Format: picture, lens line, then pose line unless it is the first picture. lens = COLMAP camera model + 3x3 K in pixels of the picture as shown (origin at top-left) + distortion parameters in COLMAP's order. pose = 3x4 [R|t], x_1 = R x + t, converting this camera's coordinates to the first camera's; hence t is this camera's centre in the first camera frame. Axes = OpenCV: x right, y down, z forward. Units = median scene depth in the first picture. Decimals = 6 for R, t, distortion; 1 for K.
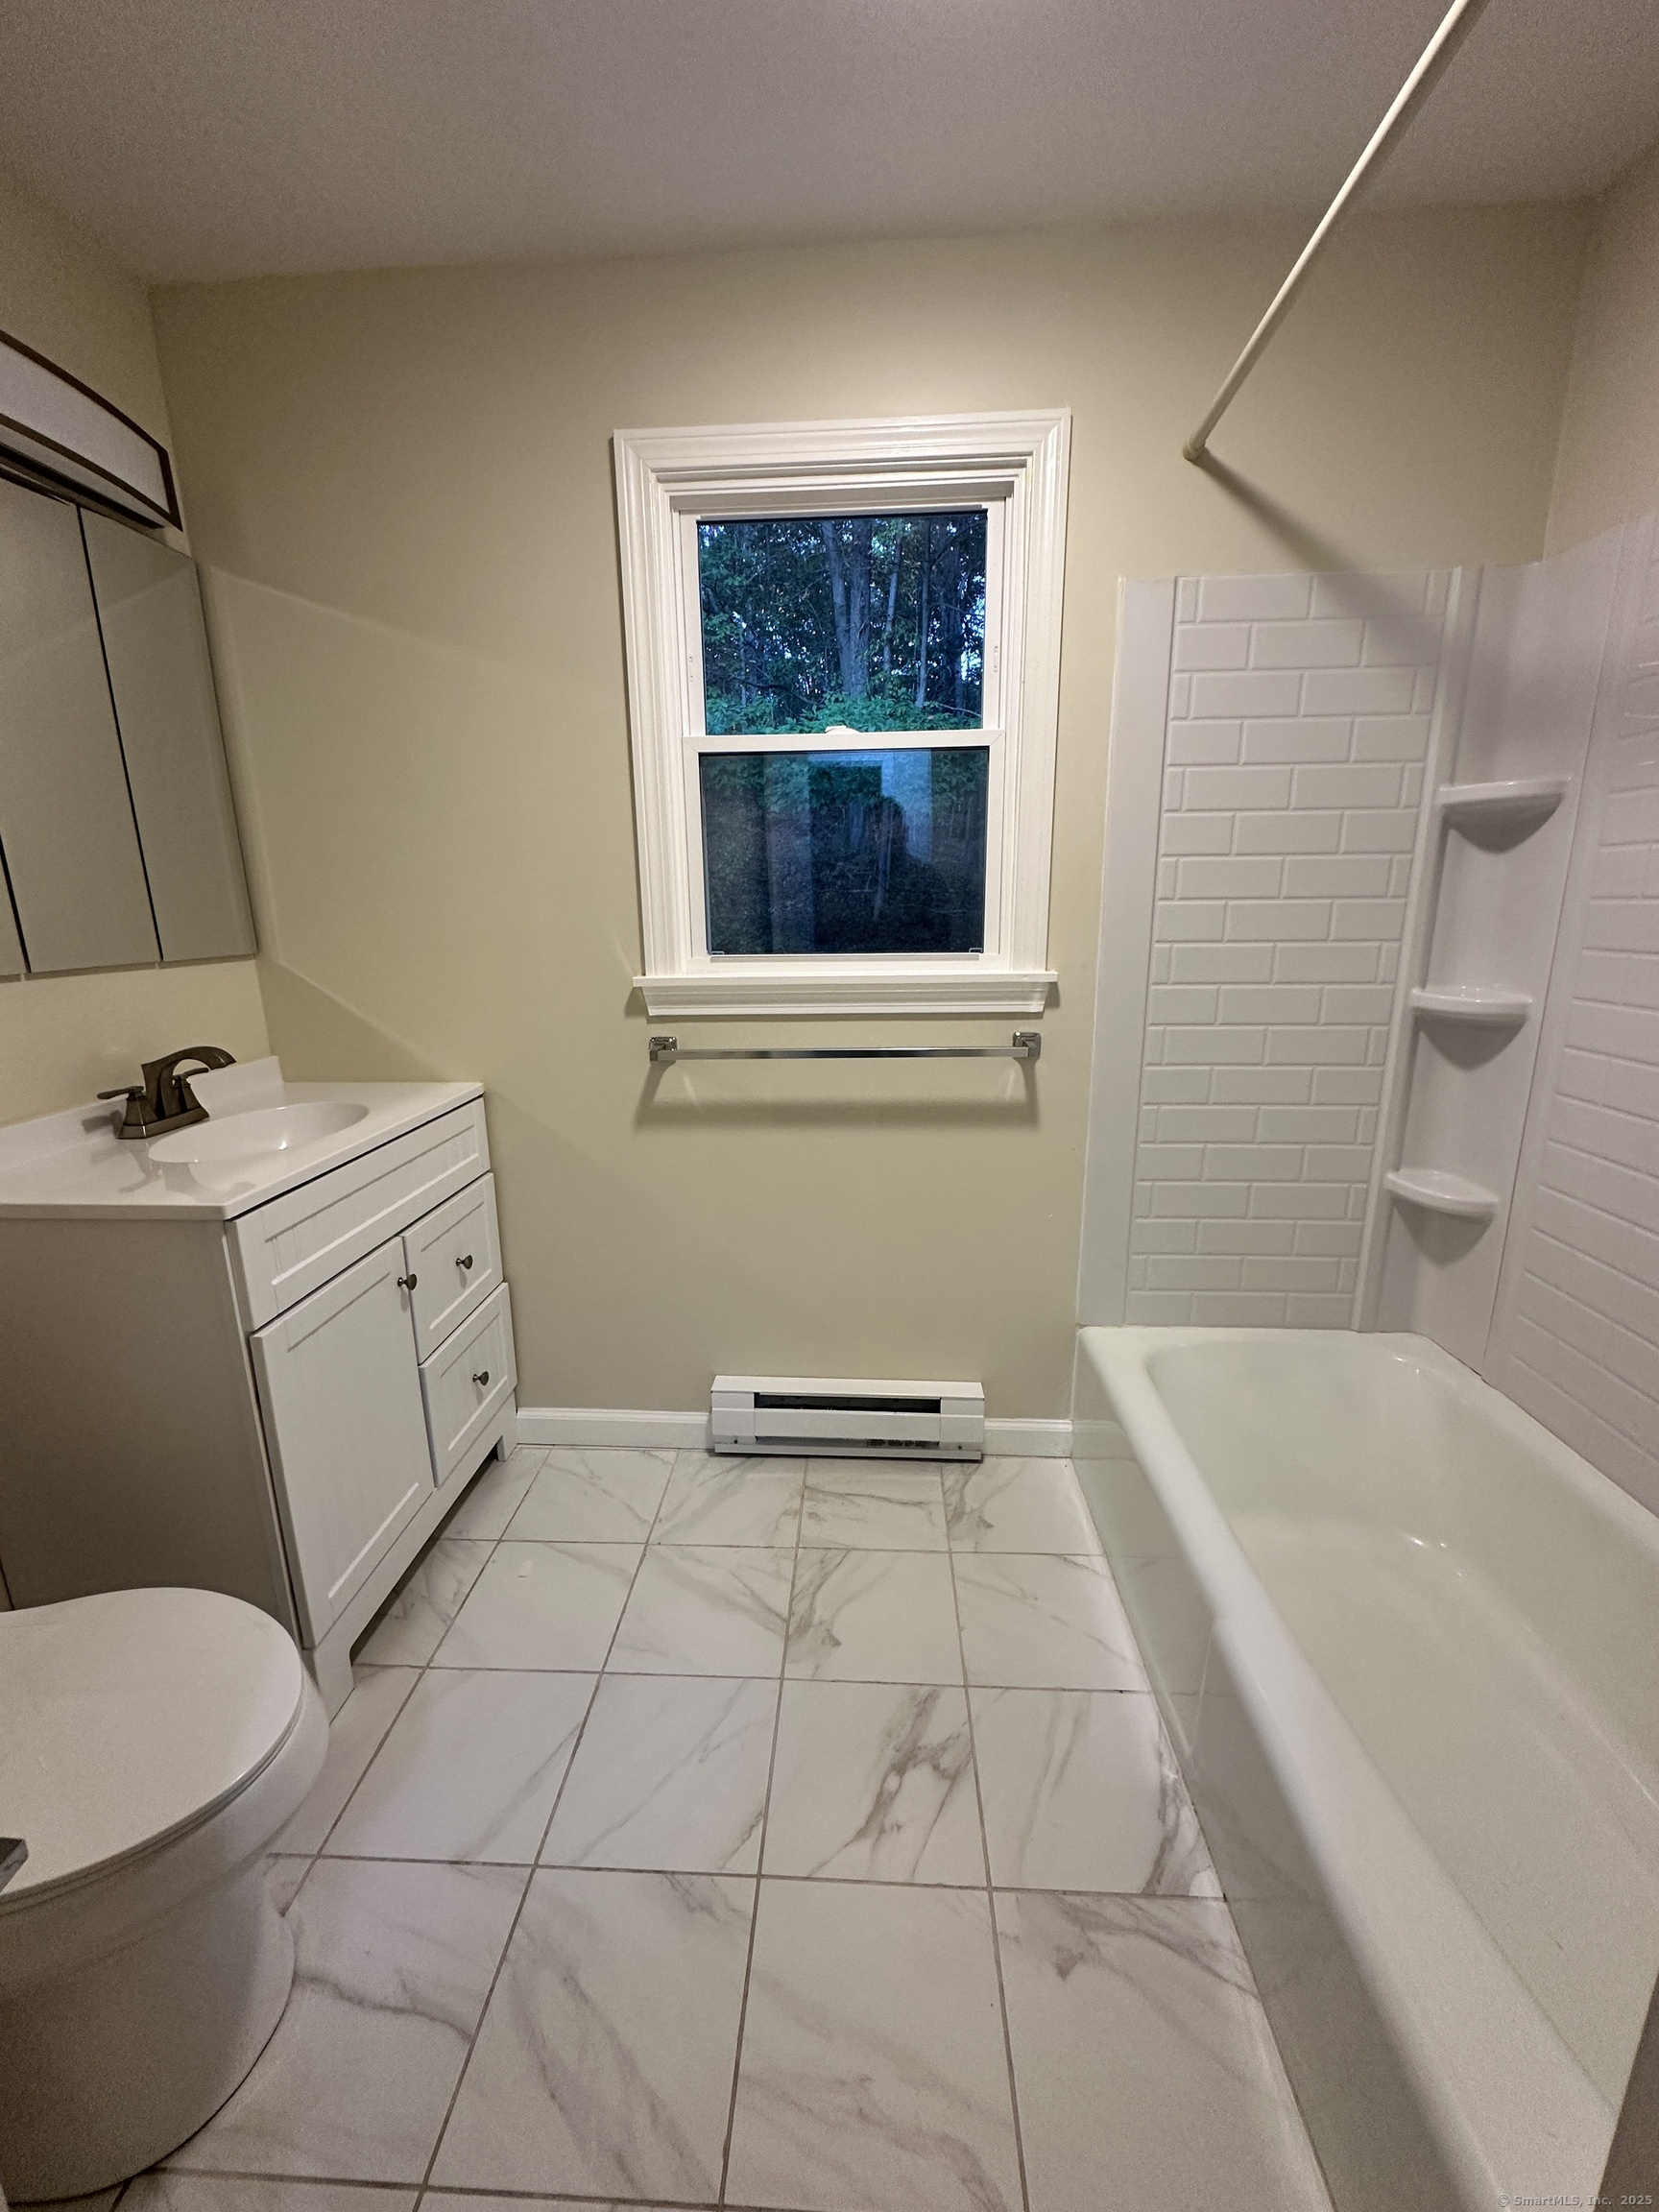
lens RADIAL K [[880.3, 0, 827.7], [0, 880.3, 1105.6], [0, 0, 1]] dist [-0.003584, 0.000569]
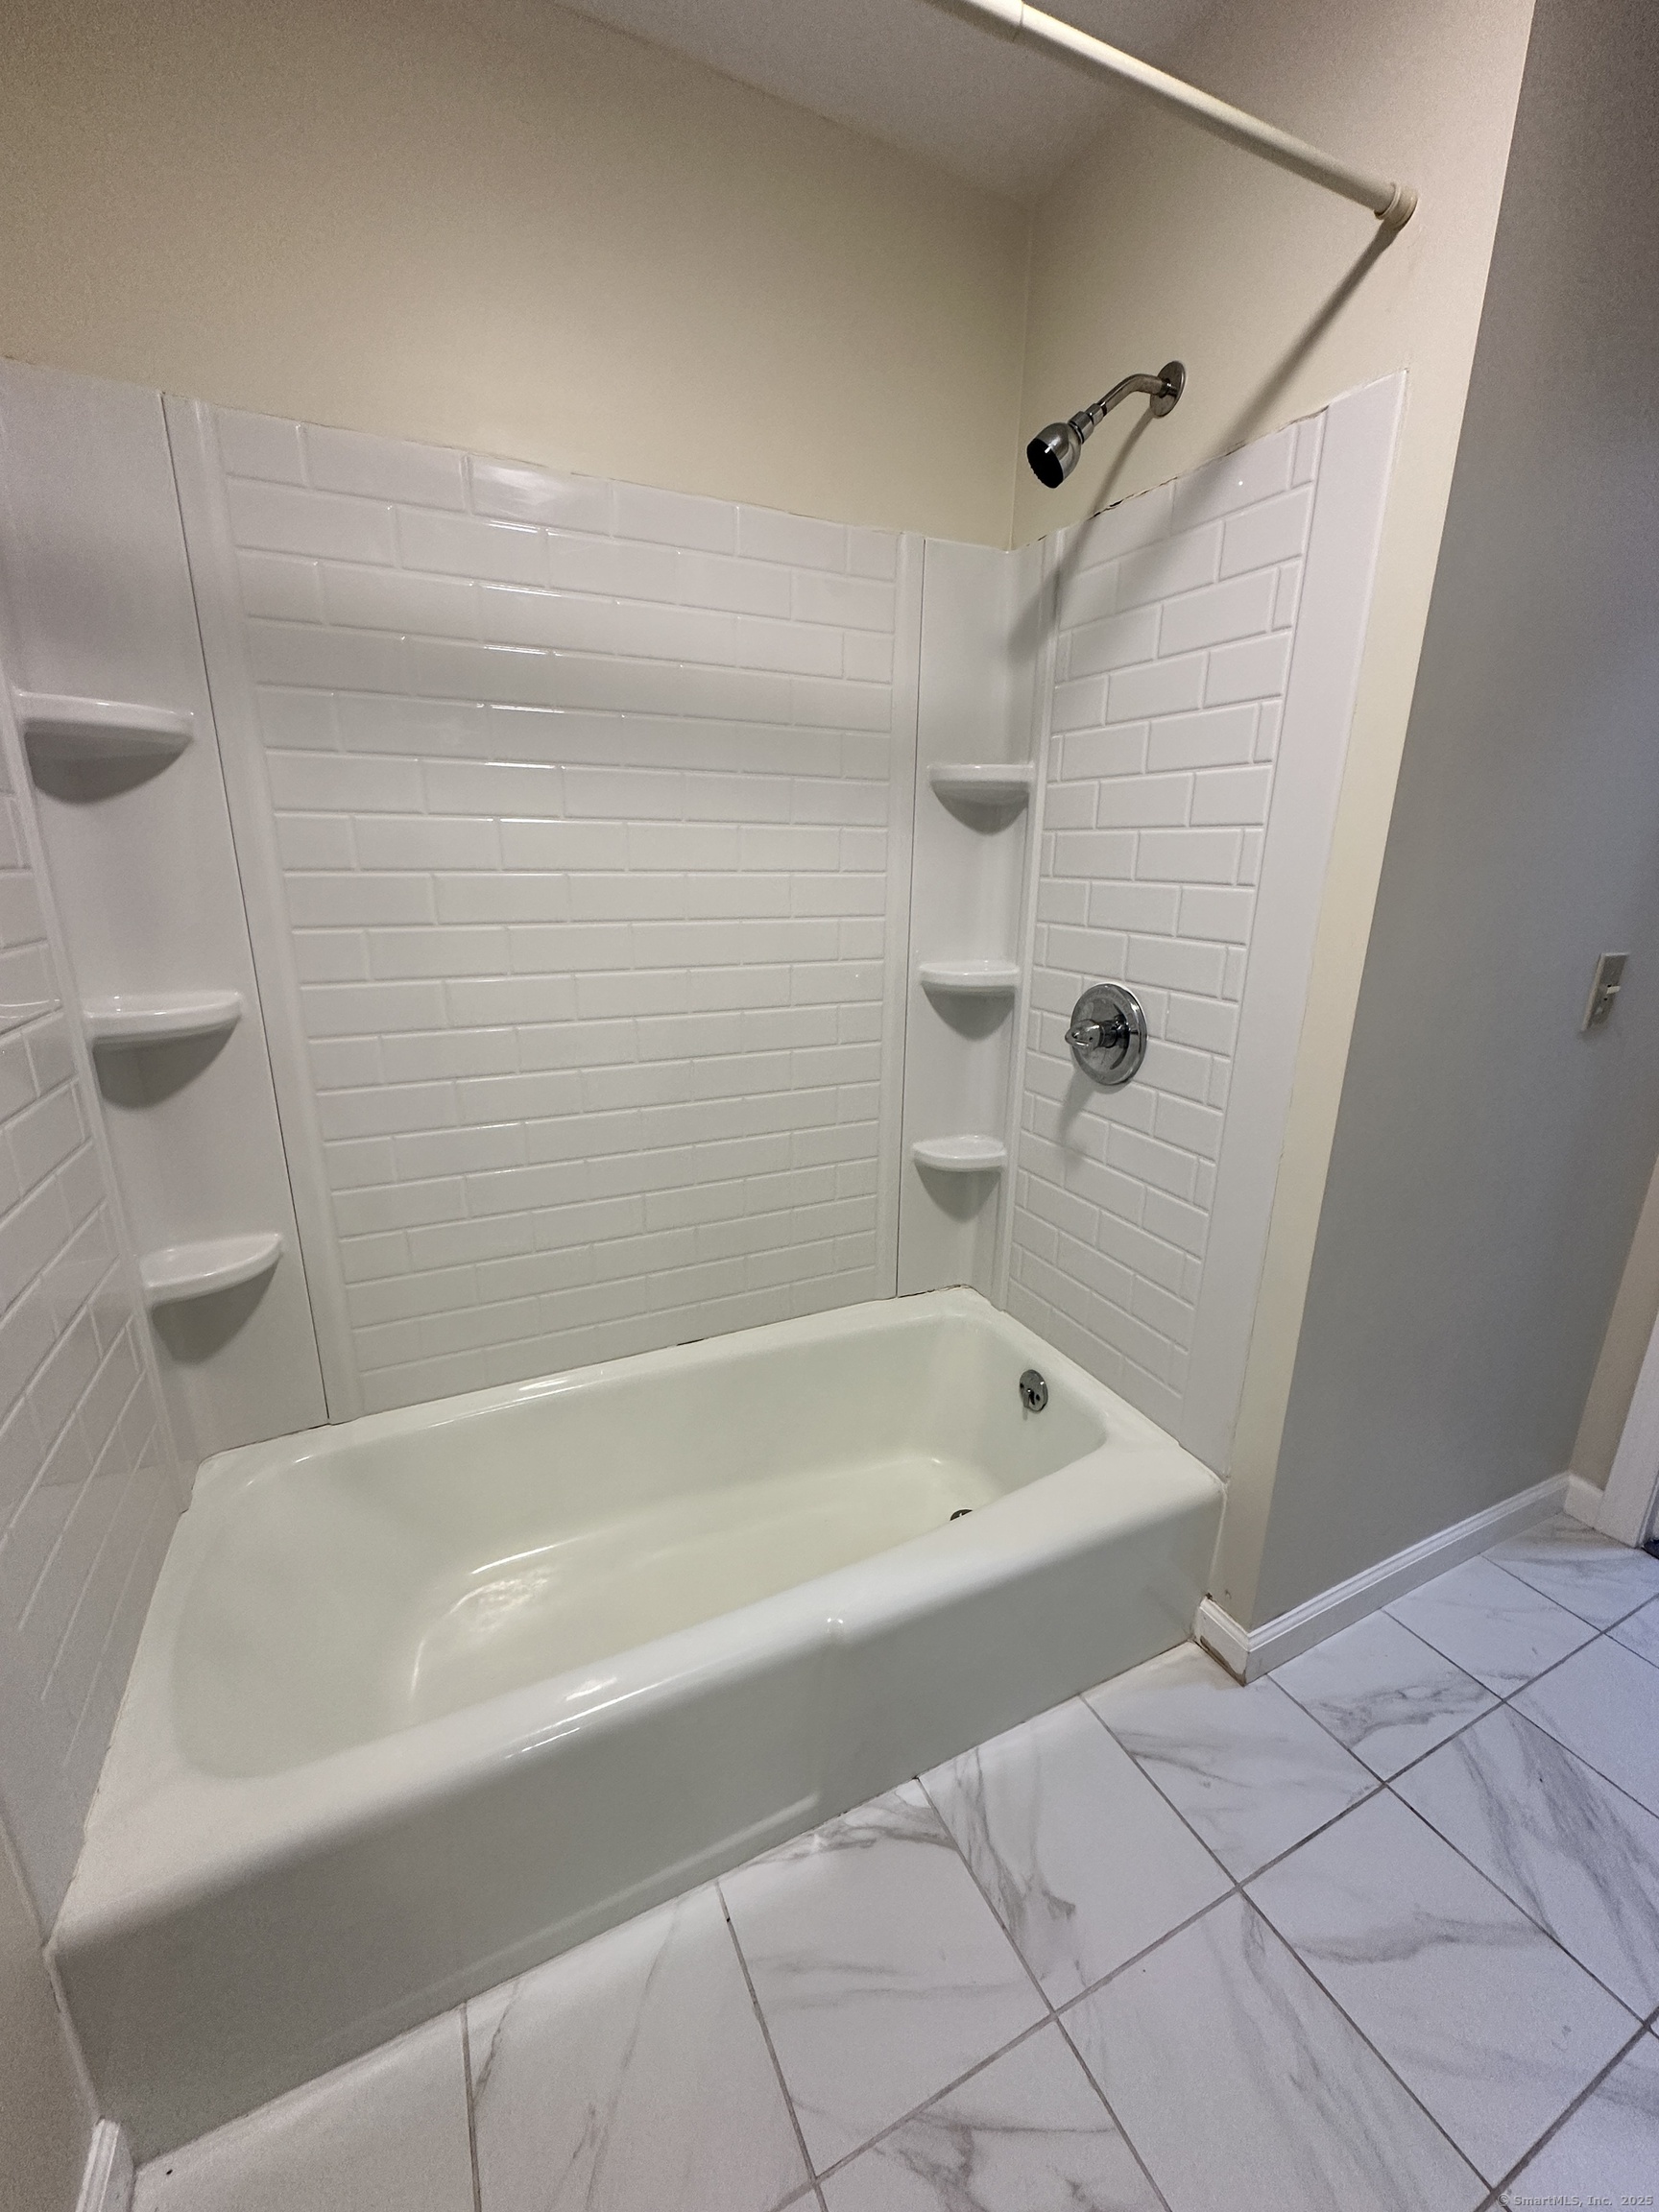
lens RADIAL K [[880.3, 0, 827.7], [0, 880.3, 1105.6], [0, 0, 1]] dist [-0.003584, 0.000569]
pose [[-0.485969, -0.231172, 0.842848, -0.159277], [0.195506, 0.911191, 0.362642, -0.202350], [-0.851828, 0.341015, -0.397615, 0.838667]]
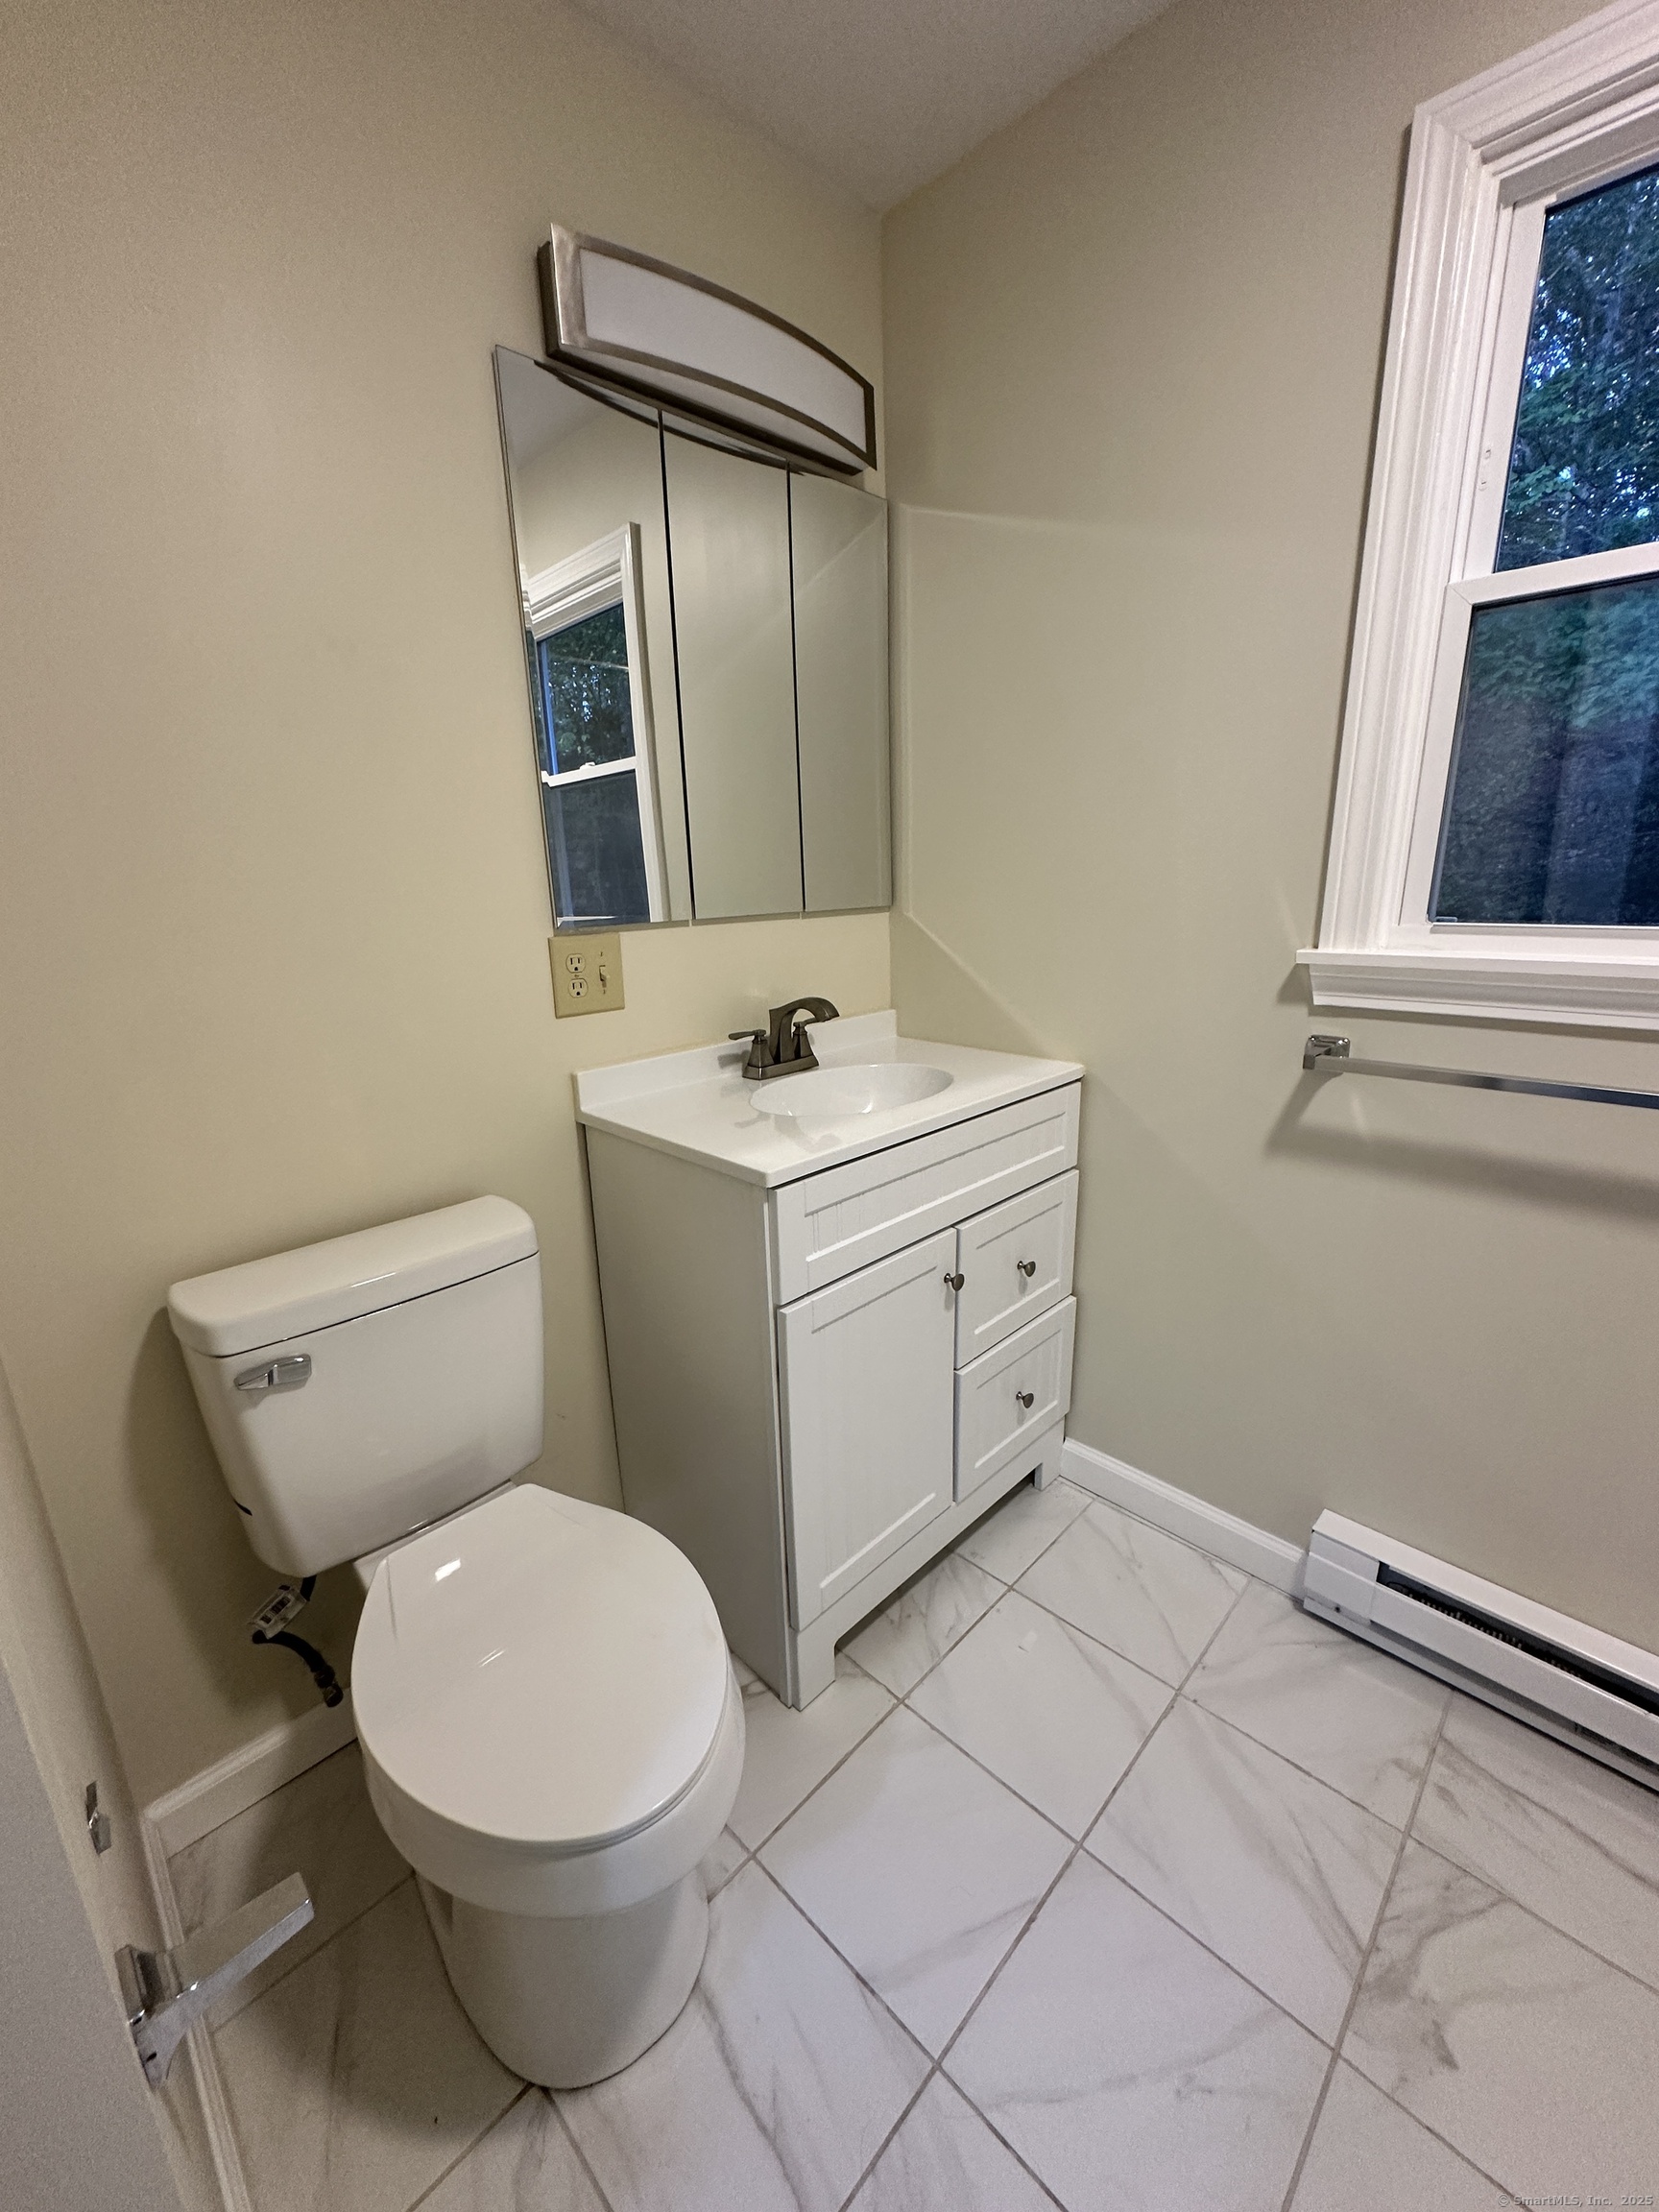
lens RADIAL K [[880.3, 0, 827.7], [0, 880.3, 1105.6], [0, 0, 1]] dist [-0.003584, 0.000569]
pose [[0.747597, 0.165127, -0.643298, -0.027422], [-0.135409, 0.986150, 0.095770, -0.039953], [0.650203, 0.015511, 0.759602, 0.222666]]
